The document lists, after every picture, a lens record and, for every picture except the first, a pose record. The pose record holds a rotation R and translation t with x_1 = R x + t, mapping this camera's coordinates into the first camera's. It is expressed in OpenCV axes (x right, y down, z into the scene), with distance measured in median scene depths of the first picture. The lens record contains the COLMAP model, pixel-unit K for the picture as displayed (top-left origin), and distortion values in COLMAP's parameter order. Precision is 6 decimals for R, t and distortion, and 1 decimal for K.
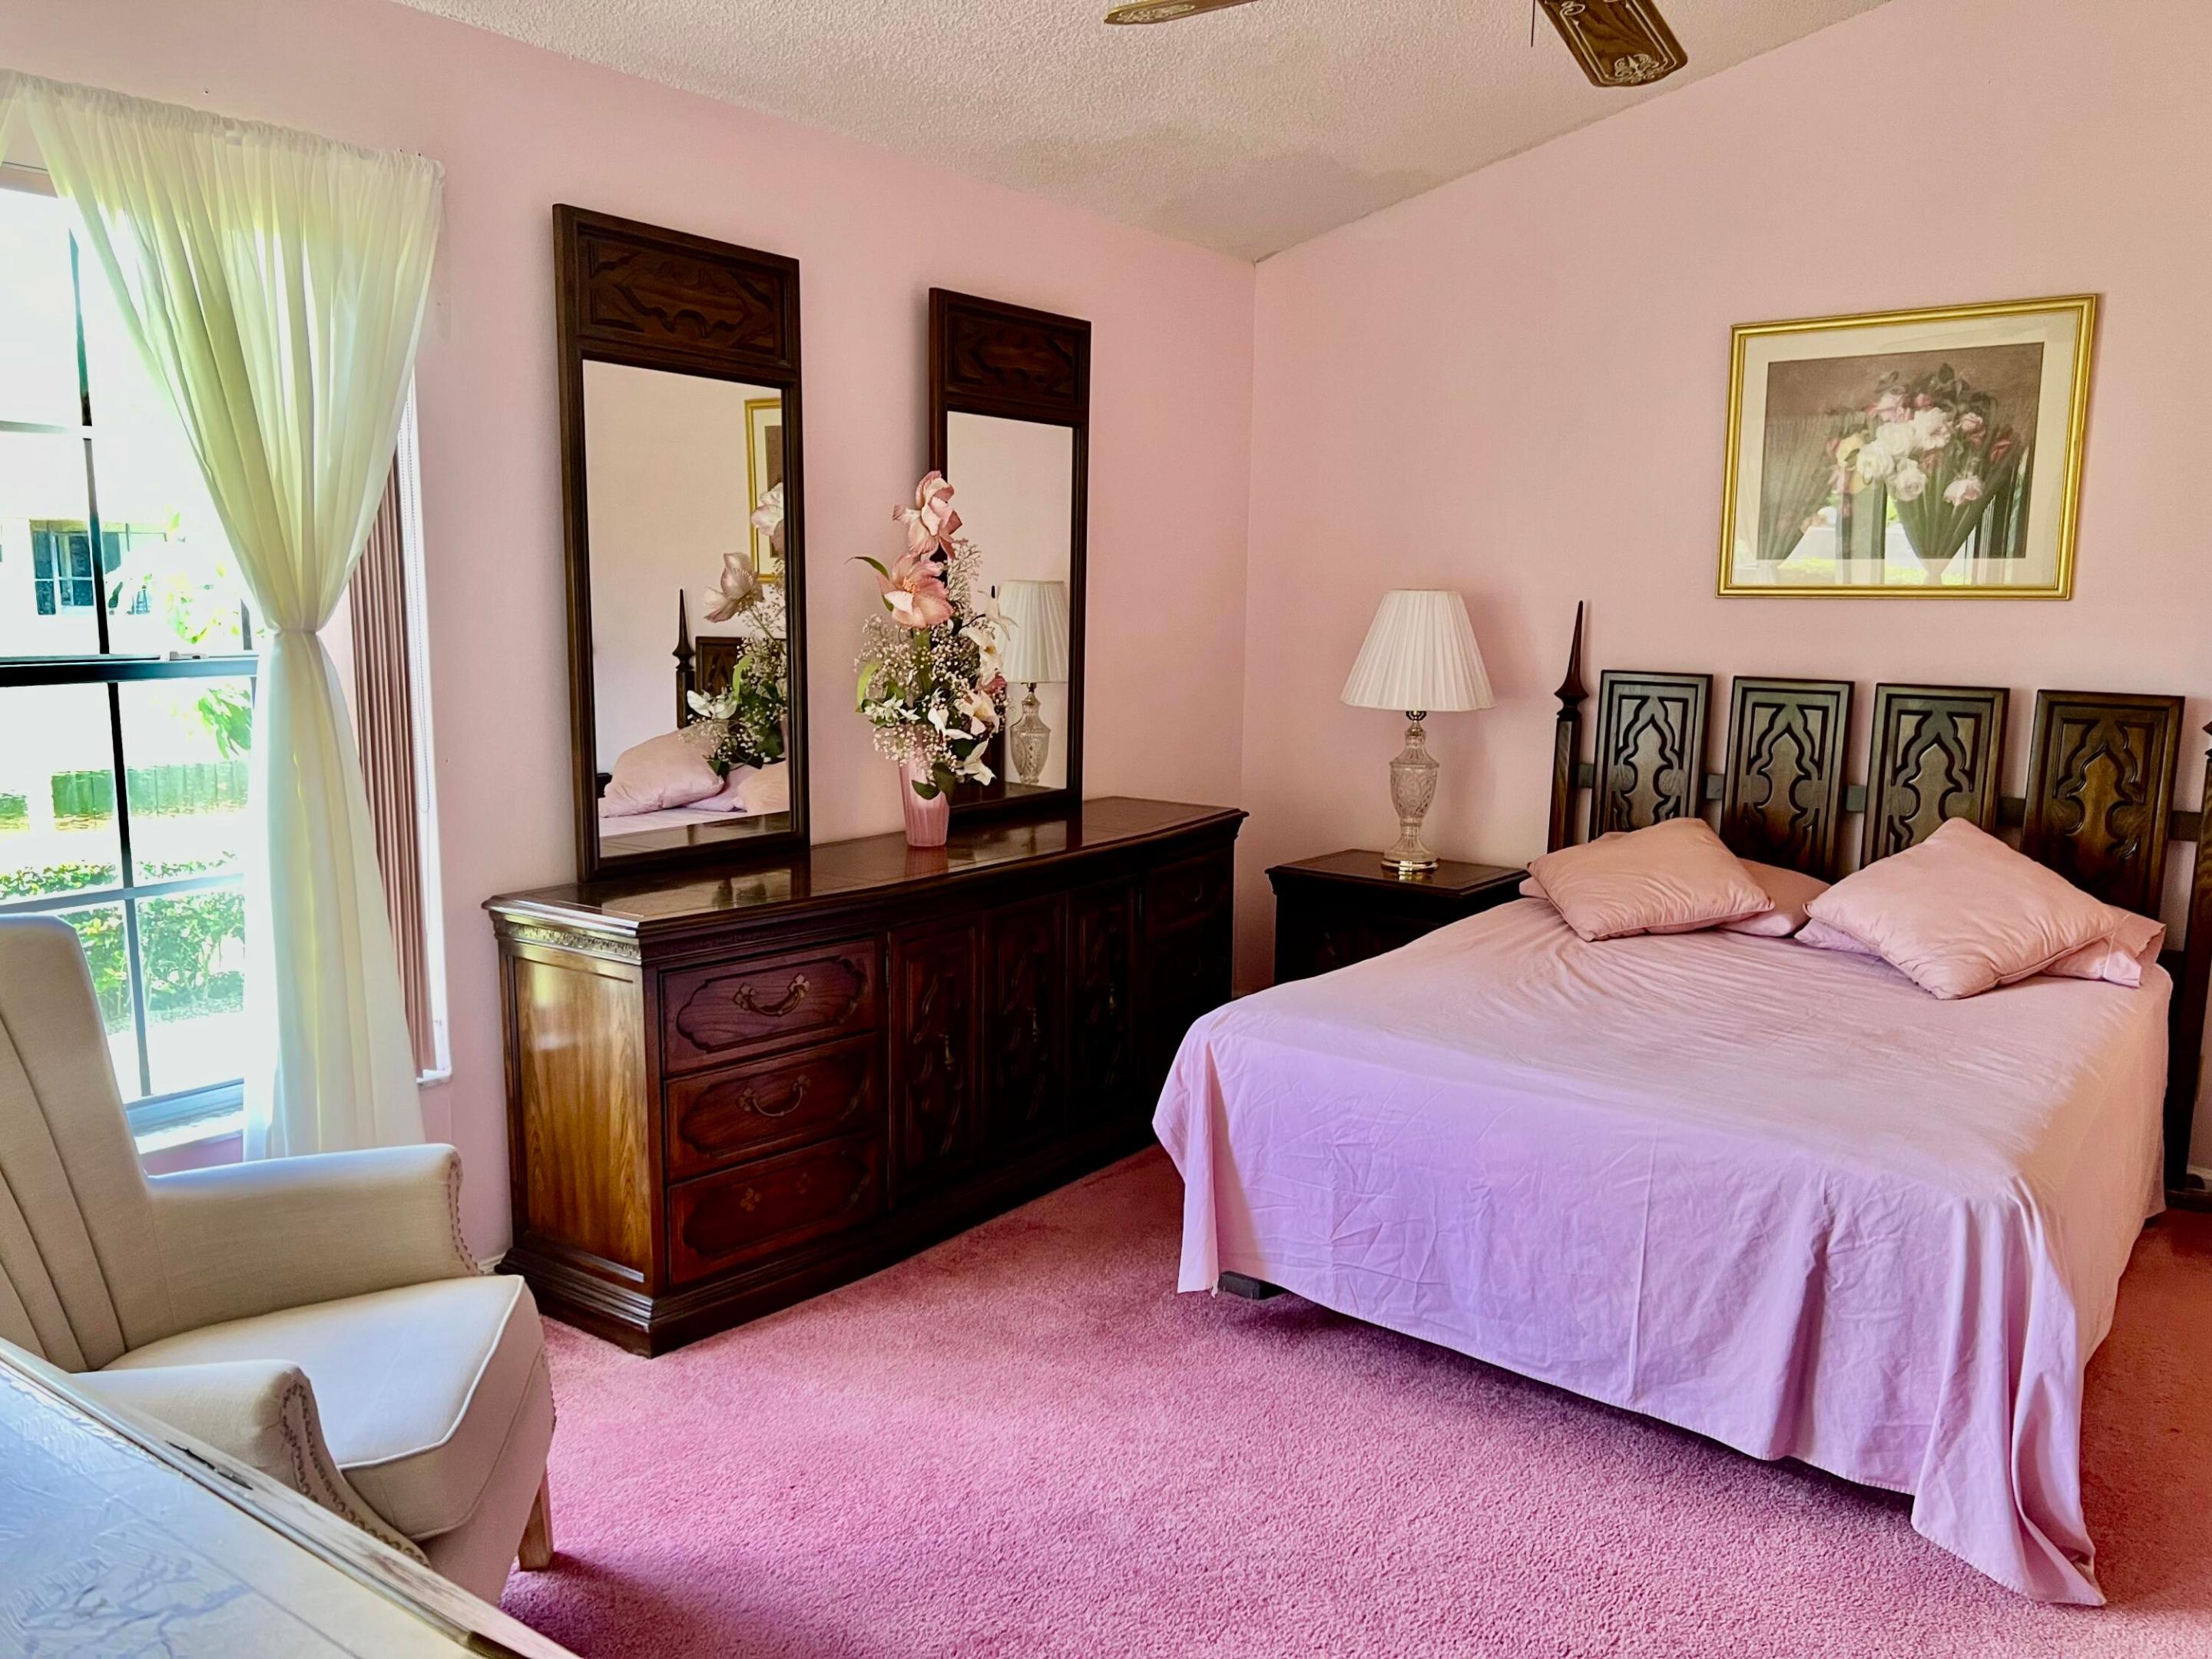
lens RADIAL K [[1650.8, 0, 1108.4], [0, 1650.8, 834.0], [0, 0, 1]] dist [0.067279, -0.081250]
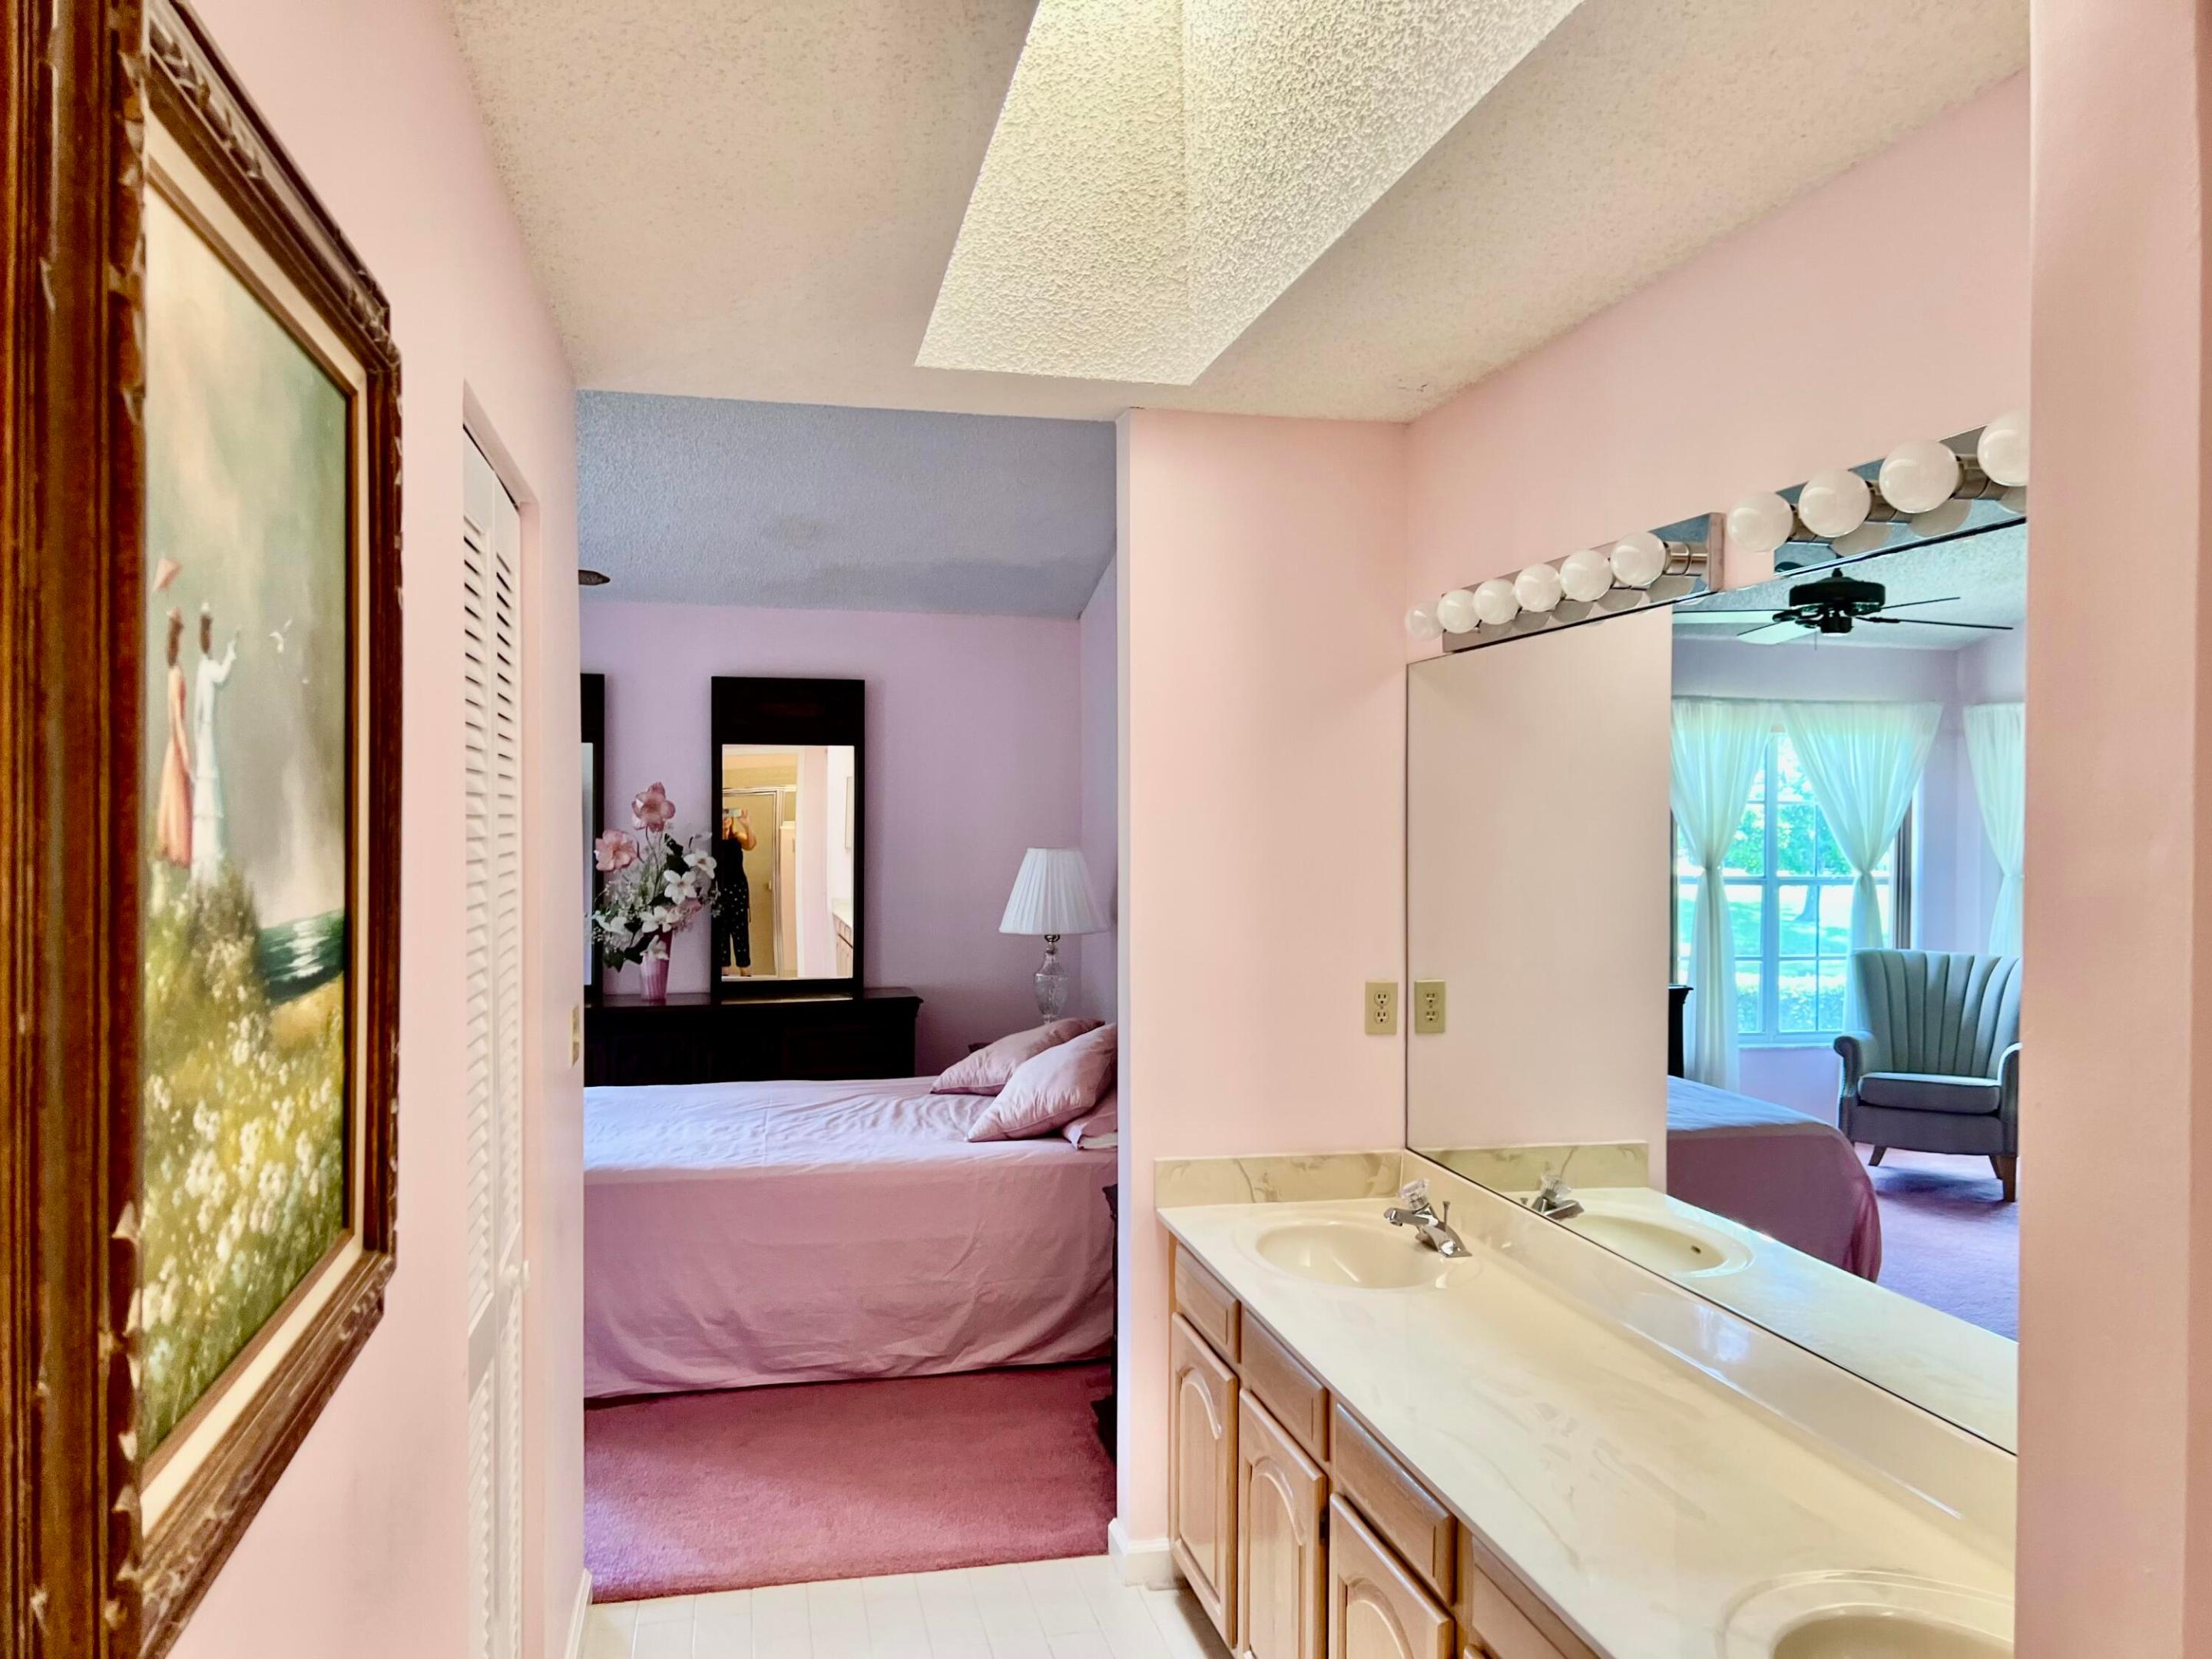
lens RADIAL K [[1650.8, 0, 1114.5], [0, 1650.8, 820.8], [0, 0, 1]] dist [0.067279, -0.081250]
pose [[0.752913, -0.009265, -0.658054, 1.555559], [-0.092179, 0.988560, -0.119385, -0.014766], [0.651632, 0.150546, 0.743446, 0.017230]]
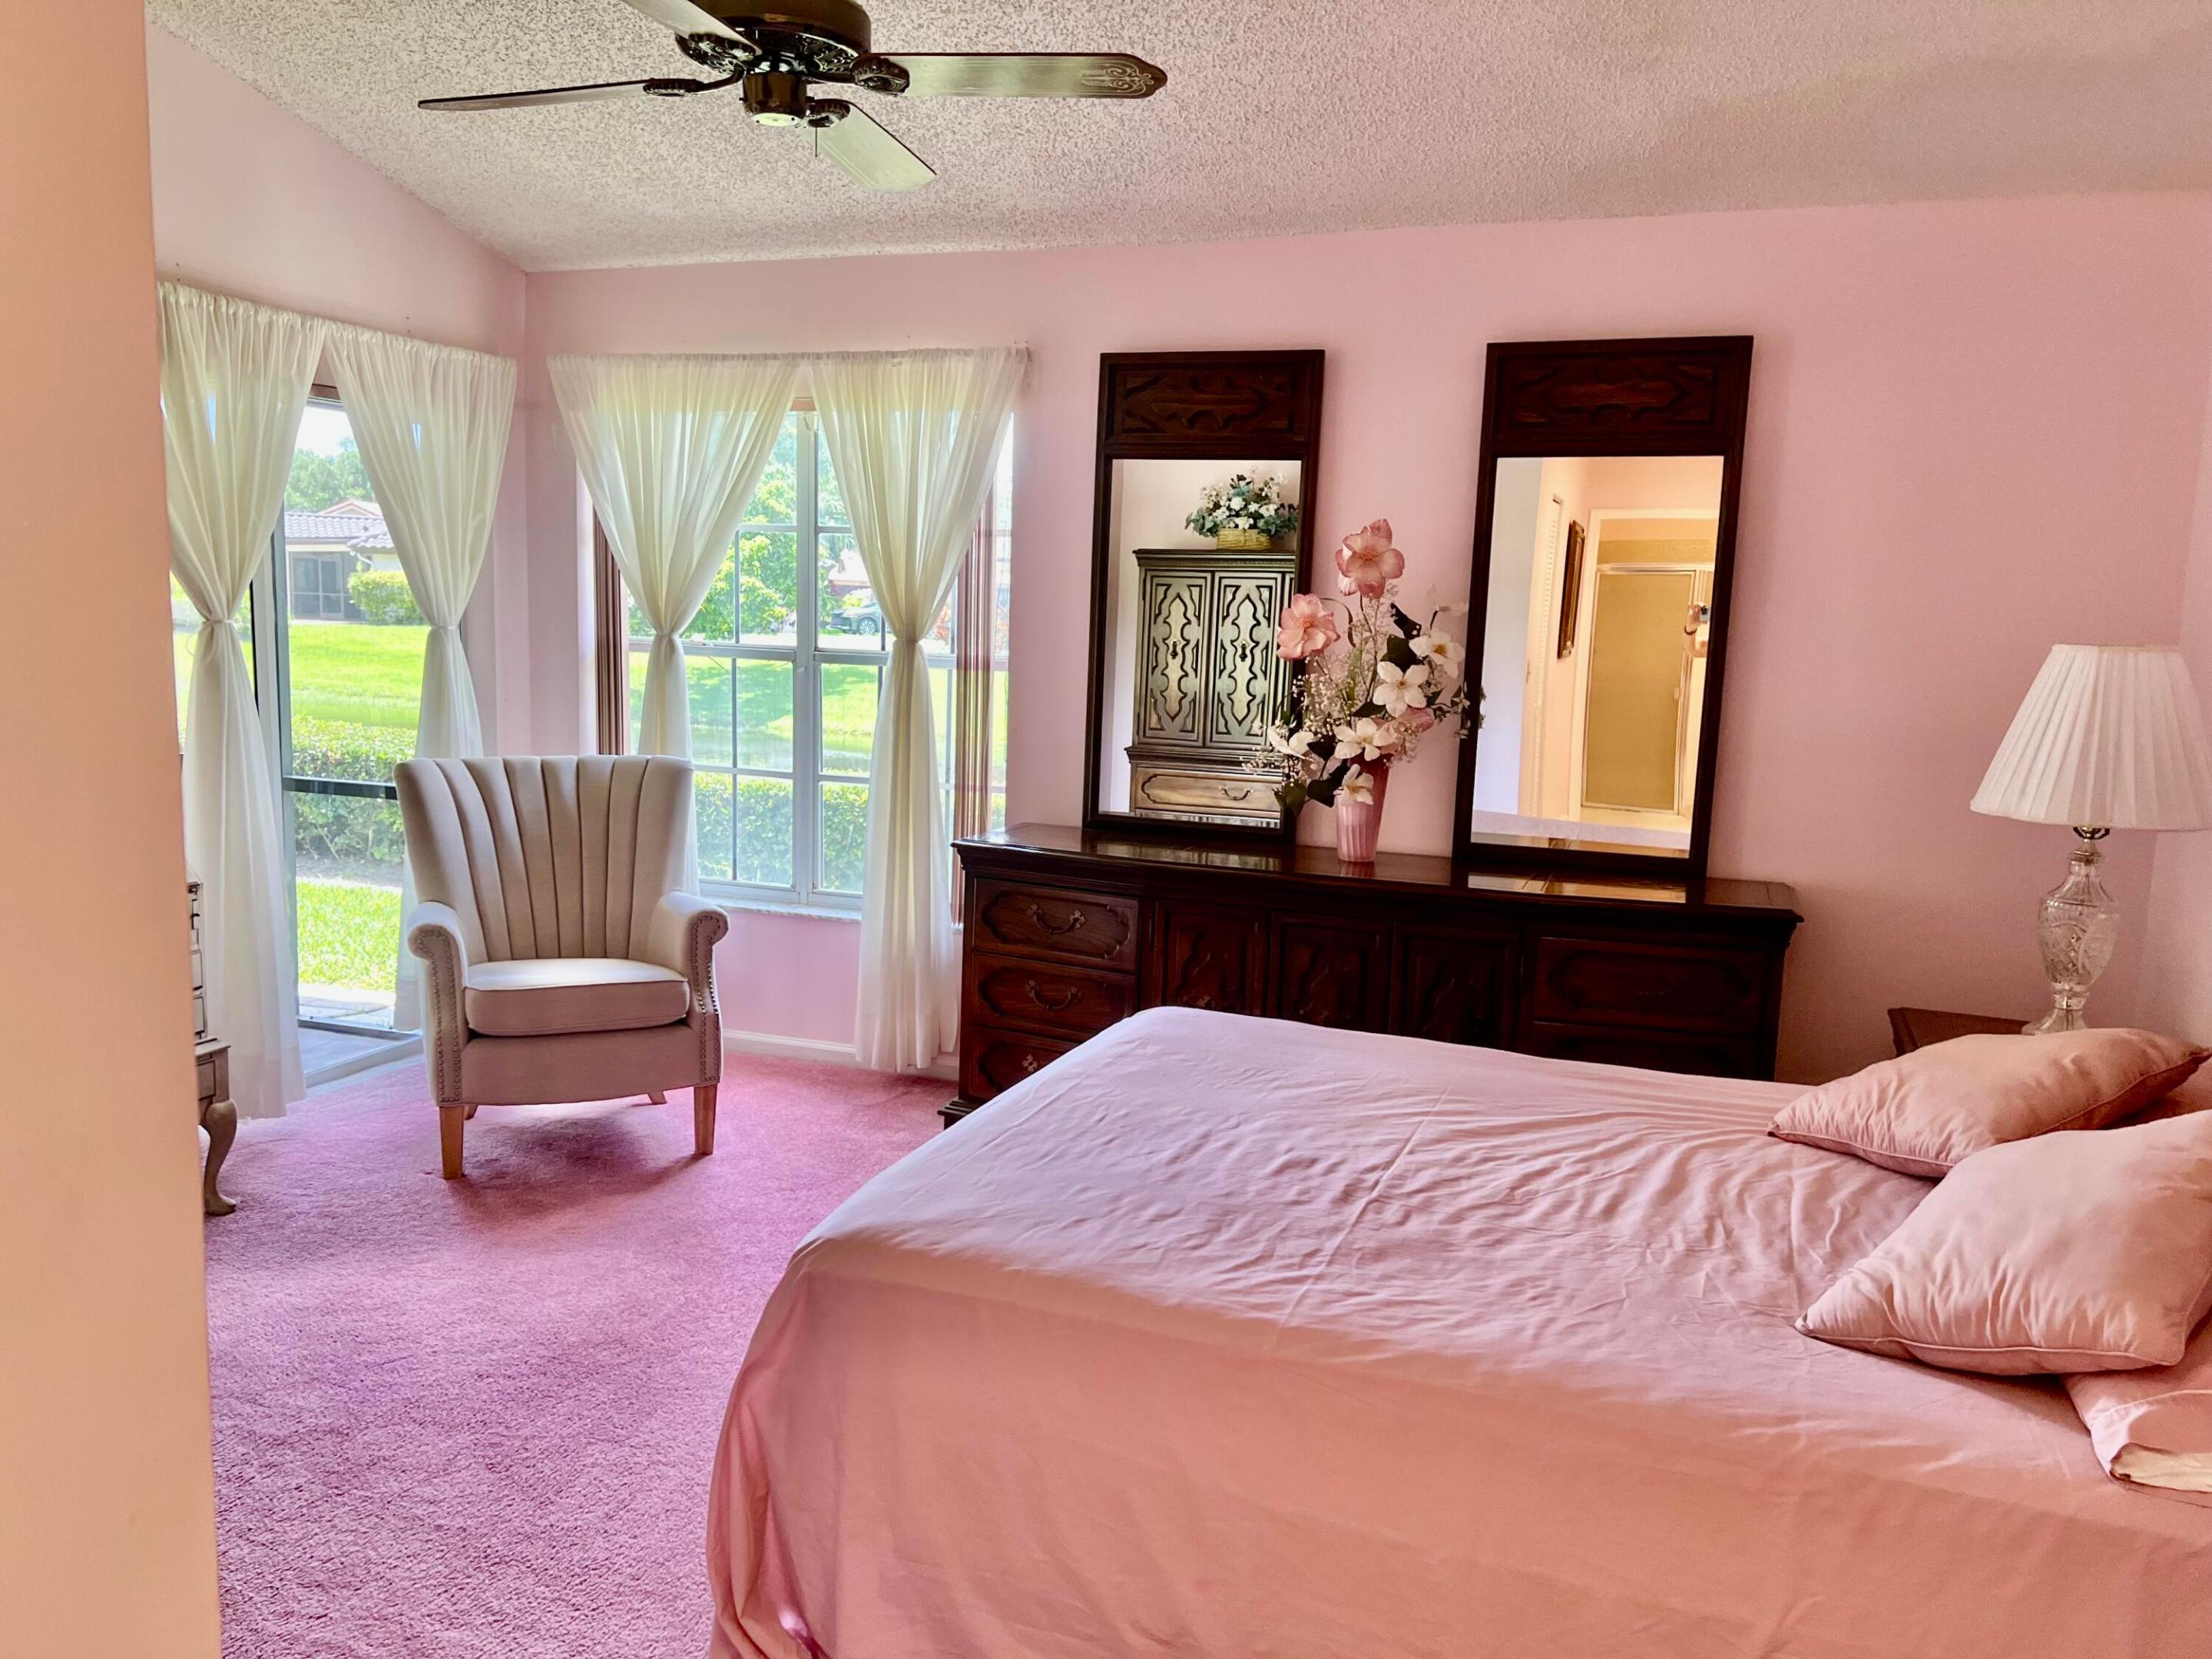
lens RADIAL K [[1650.8, 0, 1113.9], [0, 1650.8, 831.3], [0, 0, 1]] dist [0.067279, -0.081250]
pose [[0.278271, 0.125934, -0.952211, 1.004667], [-0.171340, 0.981975, 0.079798, -0.081042], [0.945097, 0.140946, 0.294833, 0.594228]]
